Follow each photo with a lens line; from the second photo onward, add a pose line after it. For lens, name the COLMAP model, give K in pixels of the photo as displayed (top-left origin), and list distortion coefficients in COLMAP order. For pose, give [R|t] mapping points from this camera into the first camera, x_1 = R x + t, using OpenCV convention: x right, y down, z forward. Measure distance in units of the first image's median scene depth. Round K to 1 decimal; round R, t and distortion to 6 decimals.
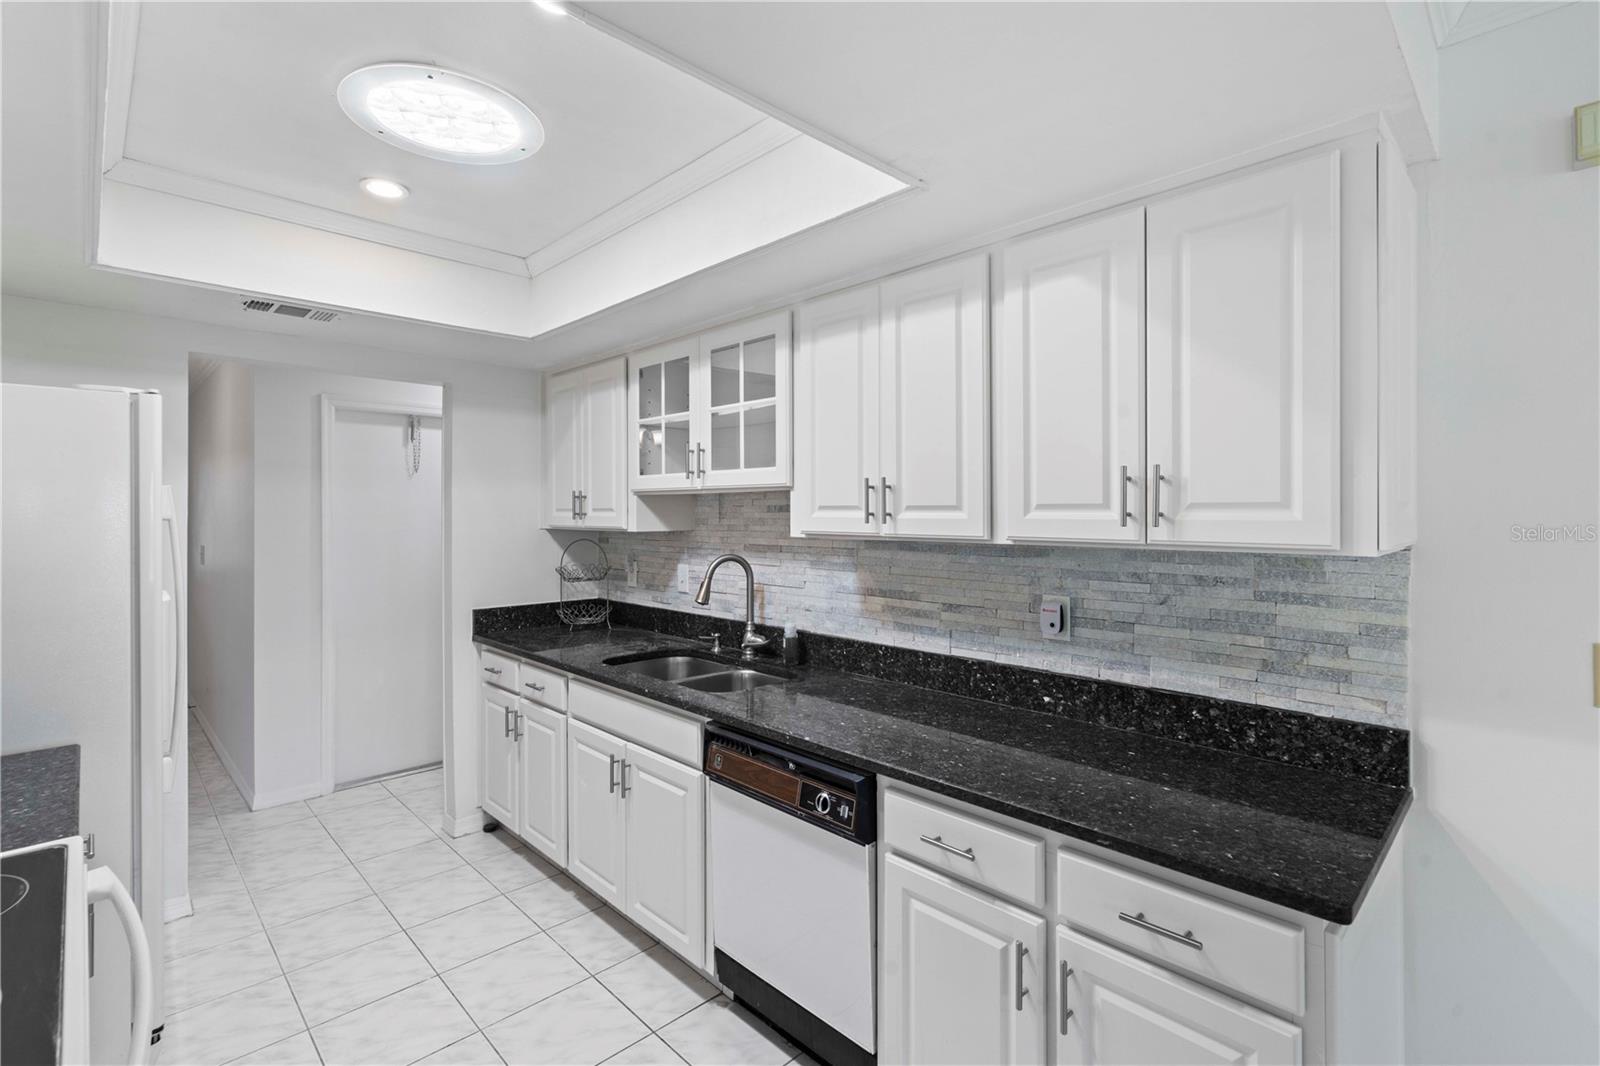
lens RADIAL K [[734.6, 0, 801.5], [0, 734.6, 507.2], [0, 0, 1]] dist [-0.002271, 0.000243]
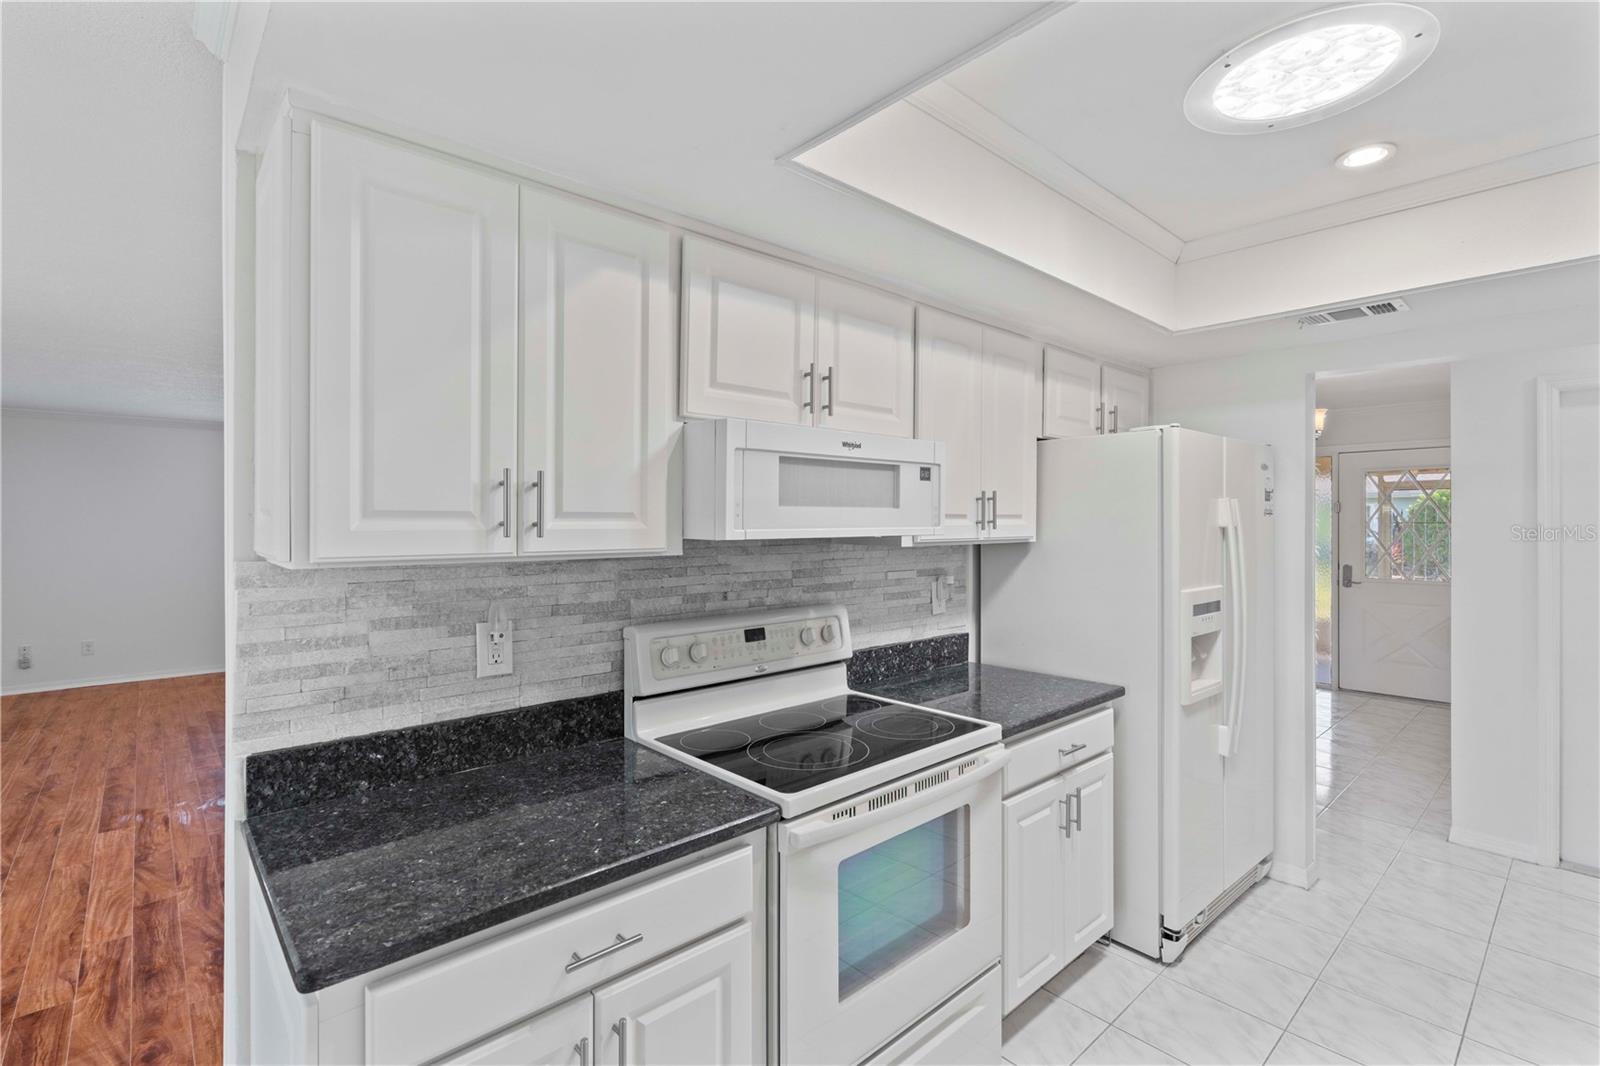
lens RADIAL K [[730.2, 0, 796.9], [0, 730.2, 520.9], [0, 0, 1]] dist [-0.002690, 0.000062]
pose [[-0.040475, 0.000826, -0.999180, 0.321168], [0.006736, 0.999977, 0.000553, 0.001673], [0.999158, -0.006708, -0.040480, 0.323803]]
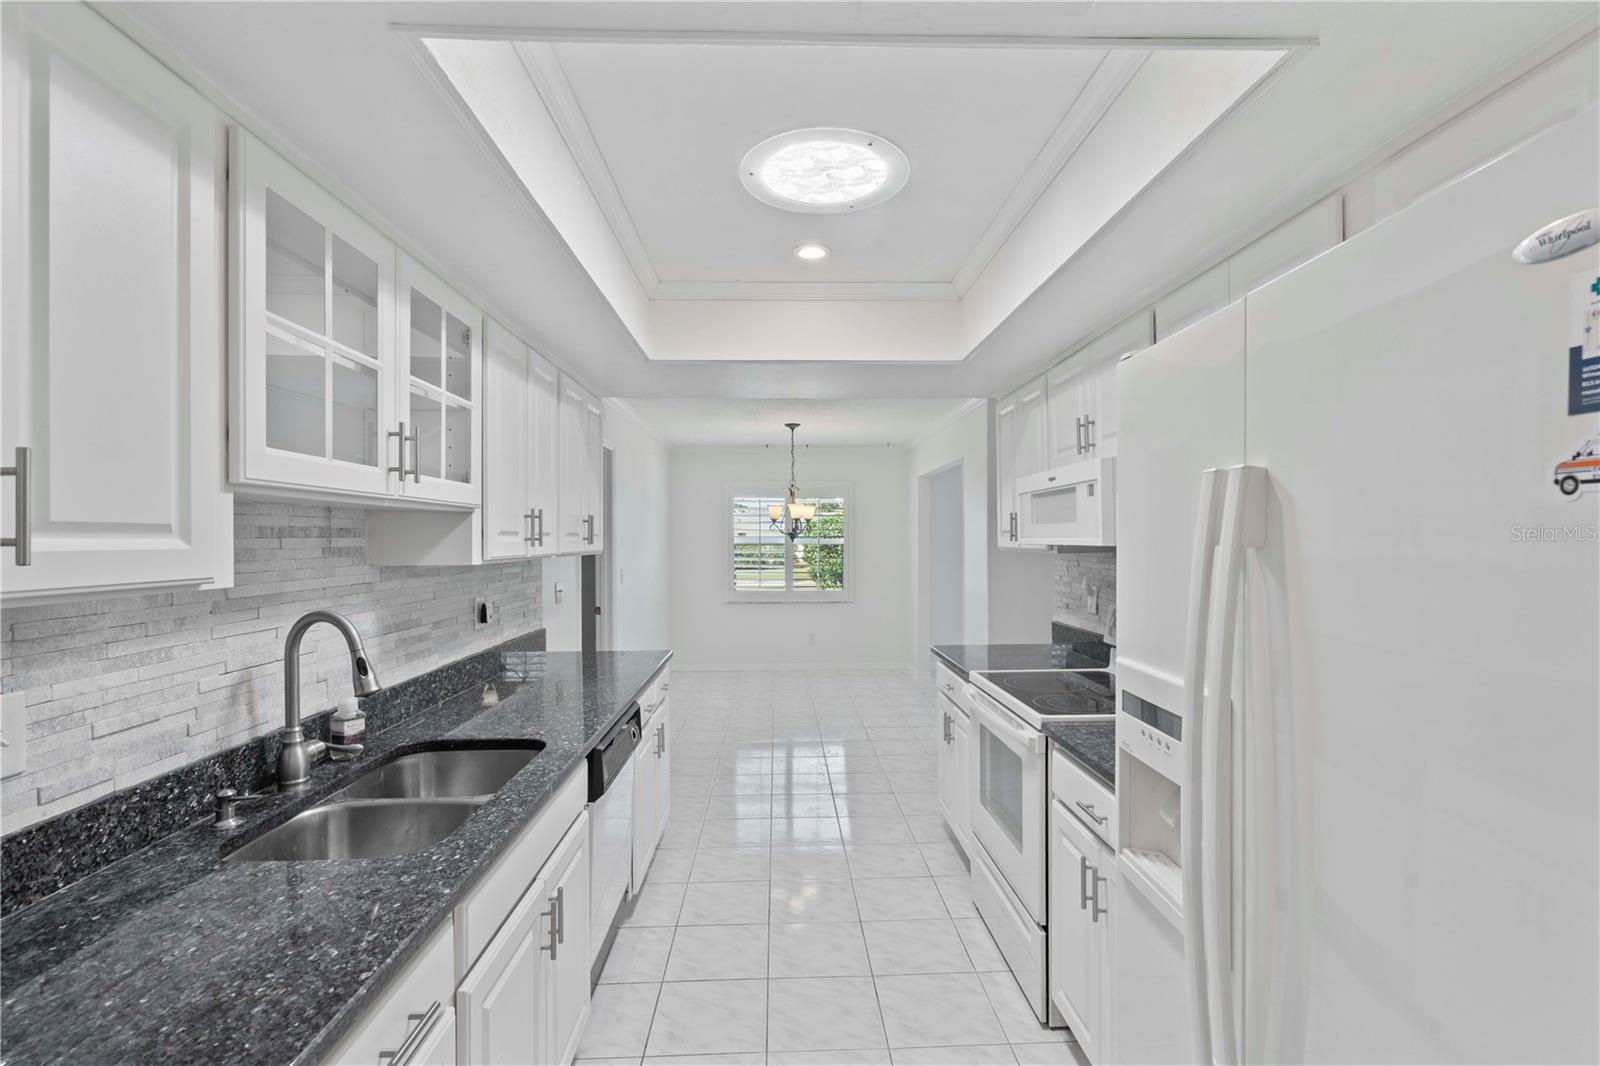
lens RADIAL K [[734.0, 0, 791.6], [0, 734.0, 532.0], [0, 0, 1]] dist [-0.004034, 0.000902]
pose [[-0.728554, 0.011273, 0.684896, -0.910622], [0.003250, 0.999910, -0.013000, 0.013492], [-0.684981, -0.007245, -0.728525, 1.397614]]
